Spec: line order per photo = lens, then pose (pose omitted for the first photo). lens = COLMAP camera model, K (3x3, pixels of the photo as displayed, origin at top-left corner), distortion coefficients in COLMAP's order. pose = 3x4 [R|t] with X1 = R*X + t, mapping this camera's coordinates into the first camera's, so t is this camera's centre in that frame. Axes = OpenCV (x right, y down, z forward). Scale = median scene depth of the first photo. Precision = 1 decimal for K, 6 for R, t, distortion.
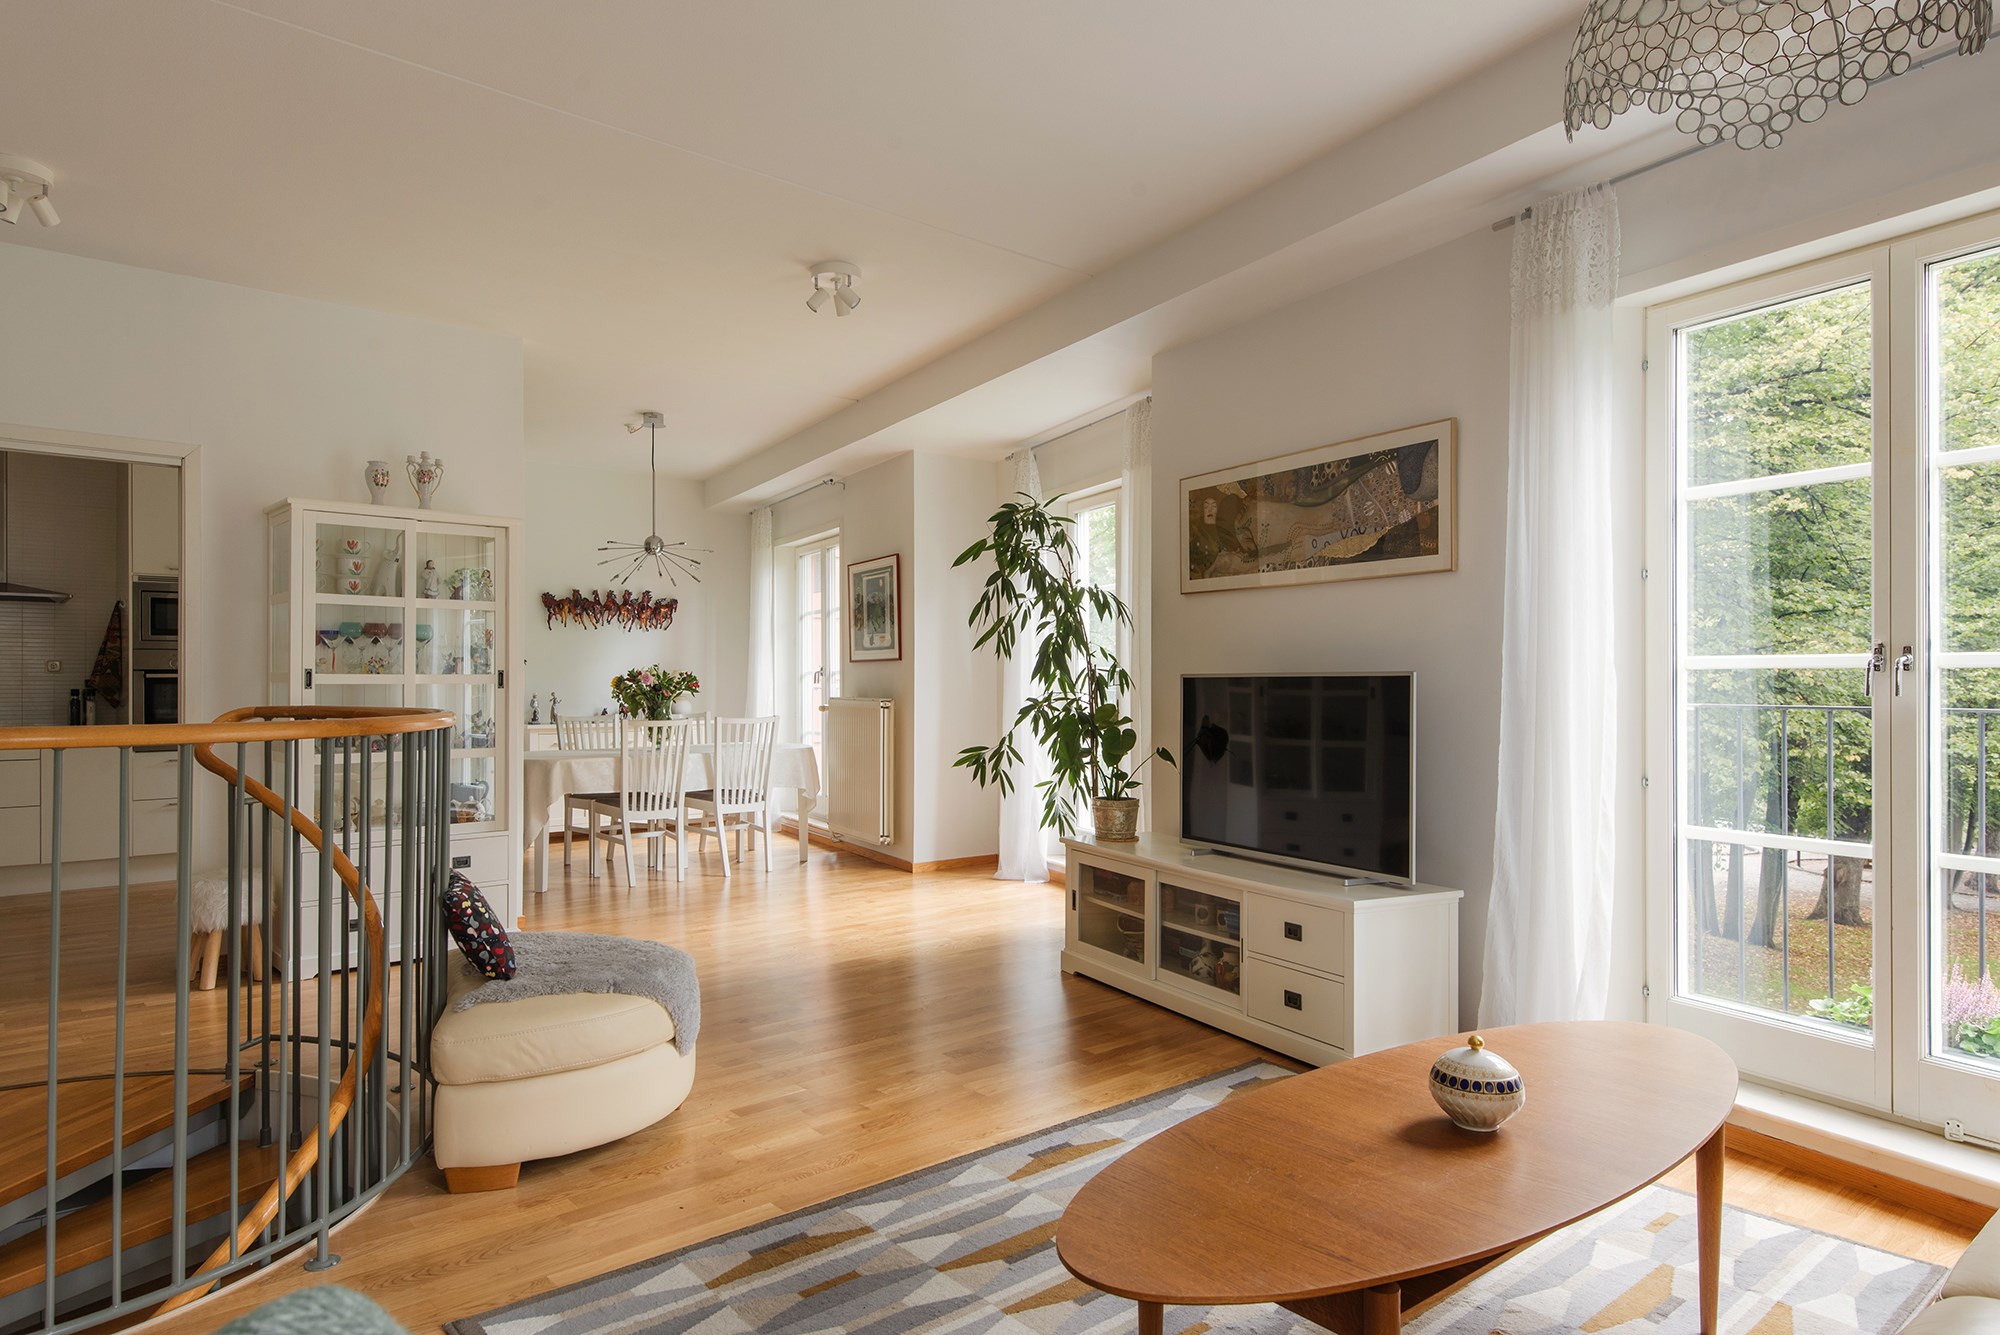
lens RADIAL K [[1314.1, 0, 1000.0], [0, 1314.1, 667.5], [0, 0, 1]] dist [-0.000495, -0.000174]
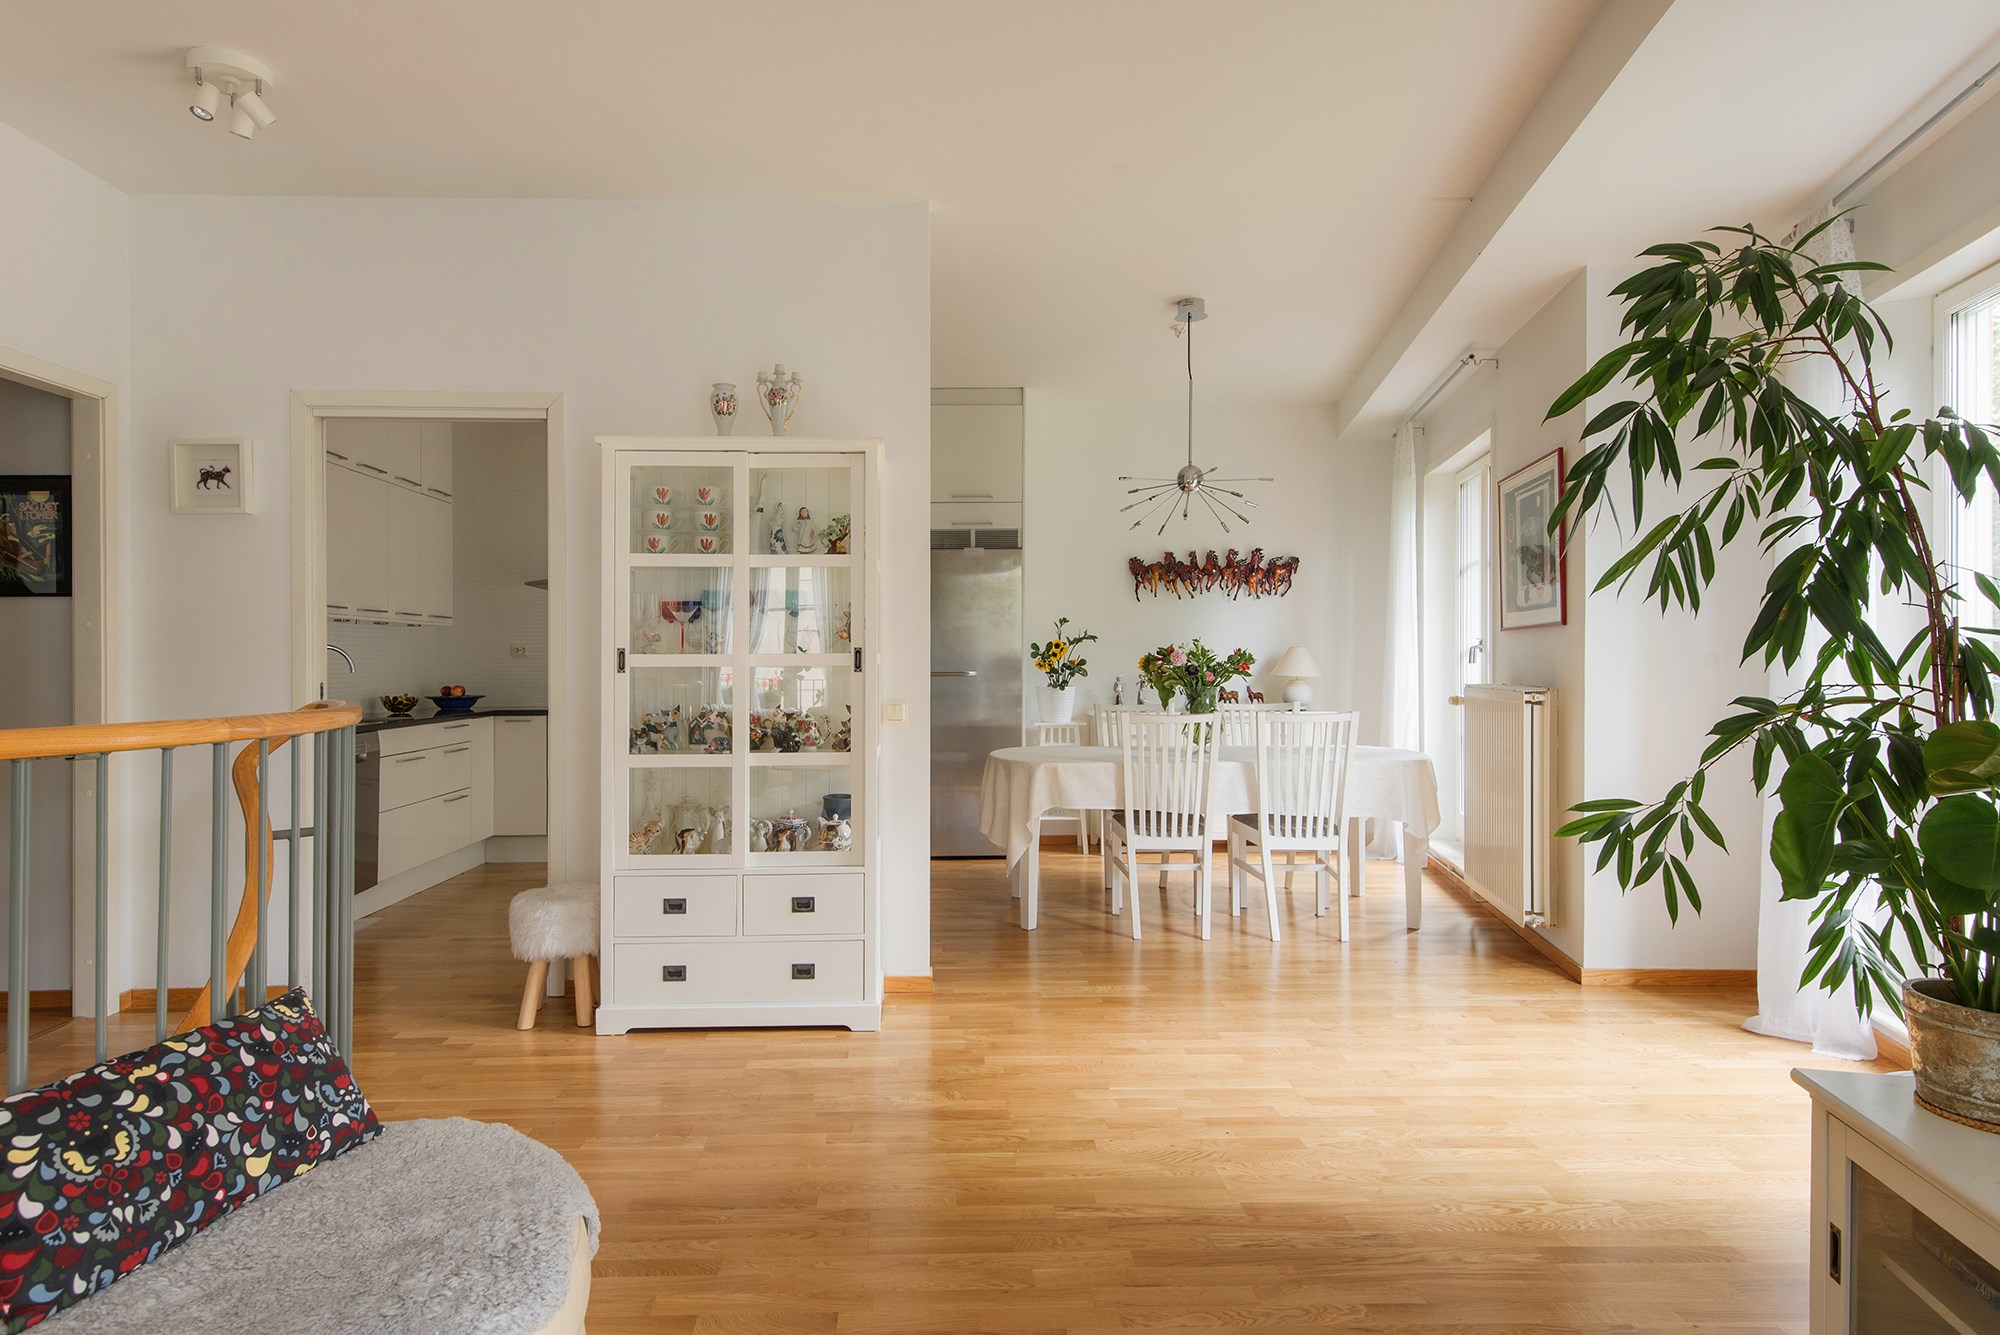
lens RADIAL K [[1086.8, 0, 1000.0], [0, 1086.8, 667.5], [0, 0, 1]] dist [0.039050, -0.023046]
pose [[0.752374, 0.000633, -0.658736, 0.075108], [0.010956, 0.999849, 0.013475, 0.005467], [0.658645, -0.017356, 0.752254, 0.552495]]
